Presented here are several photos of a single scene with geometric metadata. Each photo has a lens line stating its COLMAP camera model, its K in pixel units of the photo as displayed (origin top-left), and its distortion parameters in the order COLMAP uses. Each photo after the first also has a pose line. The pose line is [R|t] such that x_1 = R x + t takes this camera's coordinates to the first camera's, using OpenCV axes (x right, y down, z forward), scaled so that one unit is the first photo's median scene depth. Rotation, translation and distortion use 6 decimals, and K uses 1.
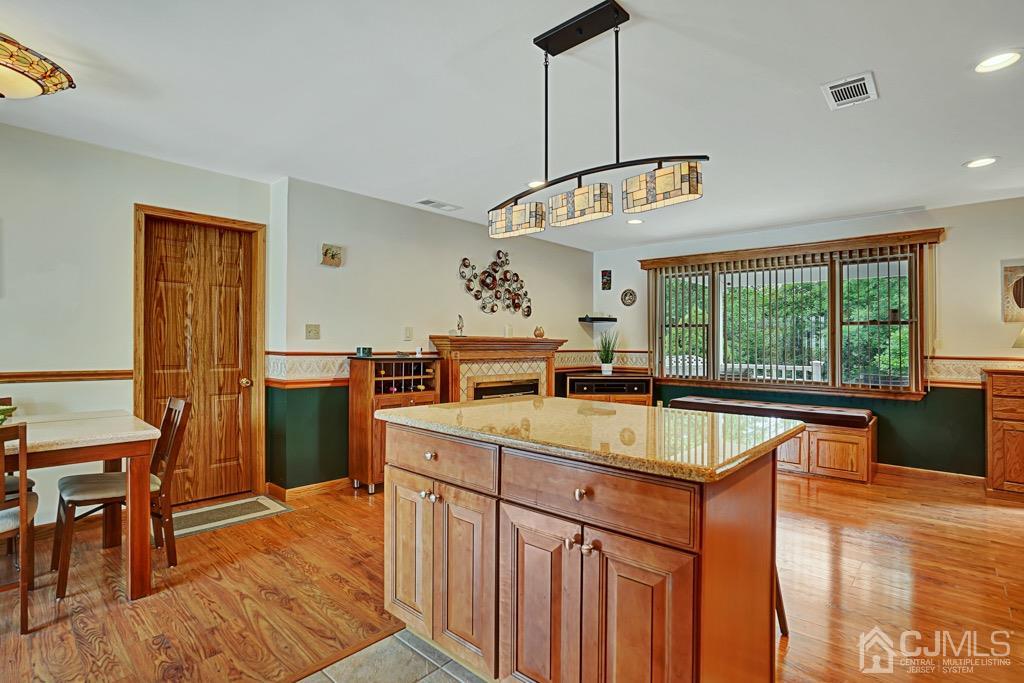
lens RADIAL K [[487.0, 0, 512.0], [0, 487.0, 341.5], [0, 0, 1]] dist [-0.000061, 0.000050]
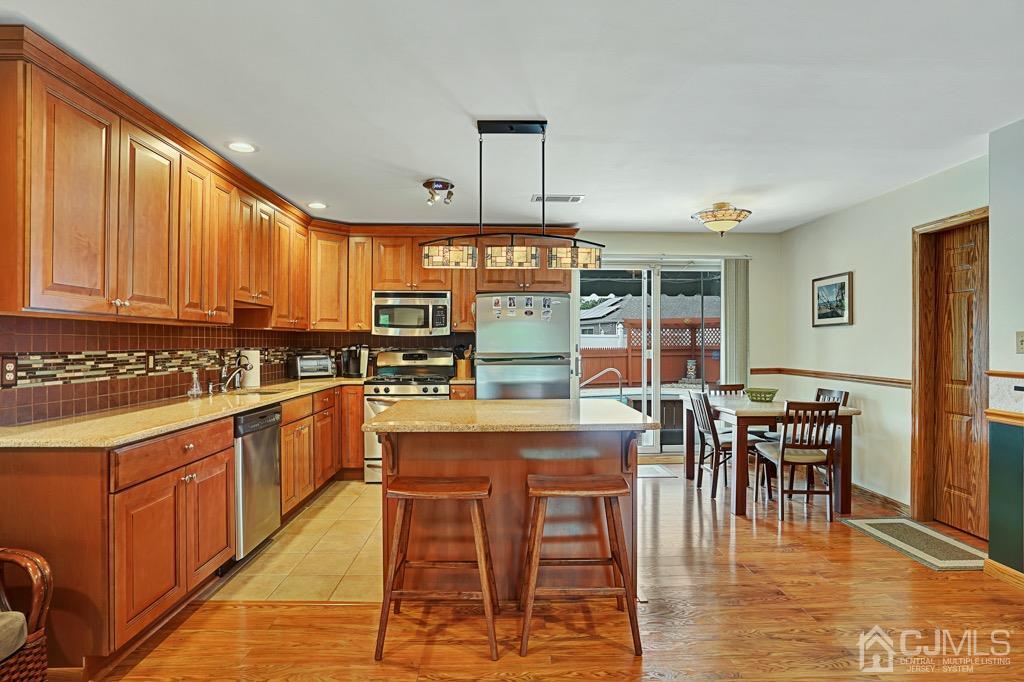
lens RADIAL K [[529.4, 0, 496.8], [0, 529.4, 341.1], [0, 0, 1]] dist [-0.060665, 0.030022]
pose [[-0.740154, -0.007000, -0.672401, 0.640011], [0.004099, 0.999880, -0.014921, -0.015768], [0.672425, -0.013800, -0.740037, 1.140028]]
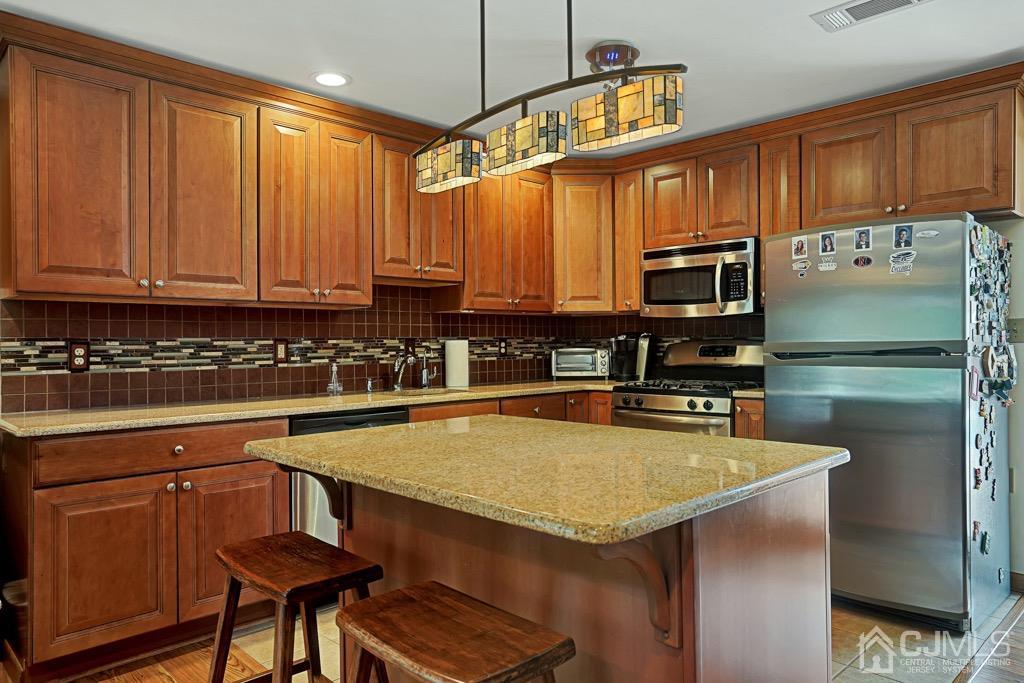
lens RADIAL K [[678.9, 0, 506.1], [0, 678.9, 338.2], [0, 0, 1]] dist [-0.005272, 0.003906]
pose [[-0.997226, 0.003871, 0.074334, 0.026166], [0.002648, 0.999860, -0.016547, 0.003587], [-0.074387, -0.016305, -0.997096, 1.076959]]
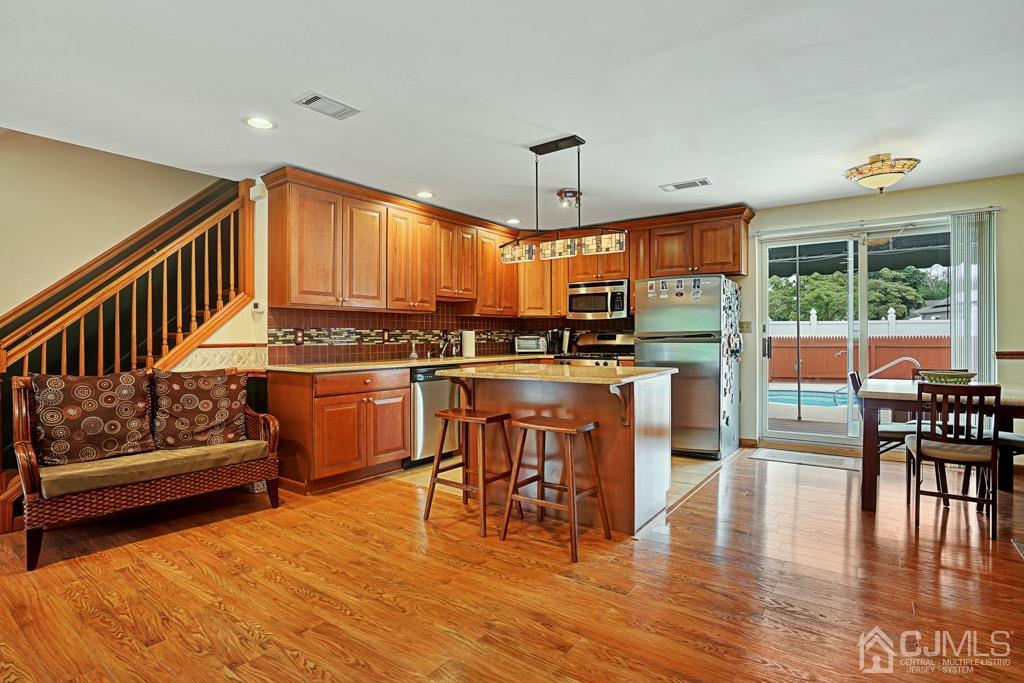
lens RADIAL K [[500.7, 0, 503.4], [0, 500.7, 339.8], [0, 0, 1]] dist [-0.069613, 0.030882]
pose [[-0.996329, 0.000461, -0.085600, 0.248513], [0.001015, 0.999979, -0.006425, 0.027653], [0.085595, -0.006489, -0.996309, 1.527373]]
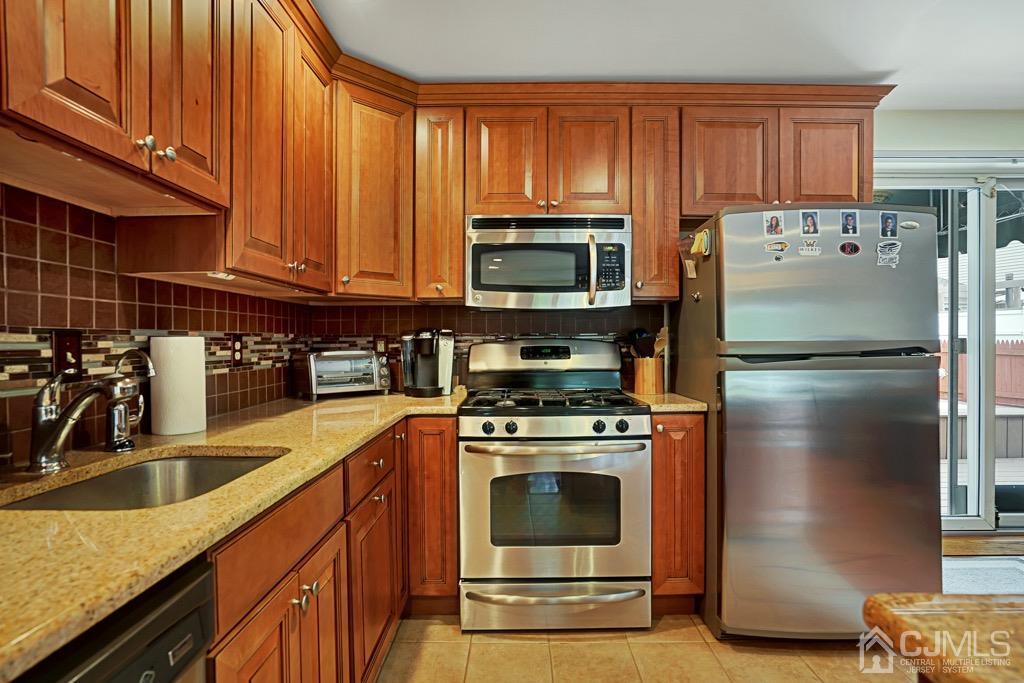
lens RADIAL K [[518.6, 0, 512.0], [0, 518.6, 341.5], [0, 0, 1]] dist [-0.040952, 0.001044]
pose [[-0.750627, 0.000747, -0.660726, 0.299311], [0.009025, 0.999918, -0.009122, -0.002865], [0.660665, -0.012811, -0.750572, 0.327740]]
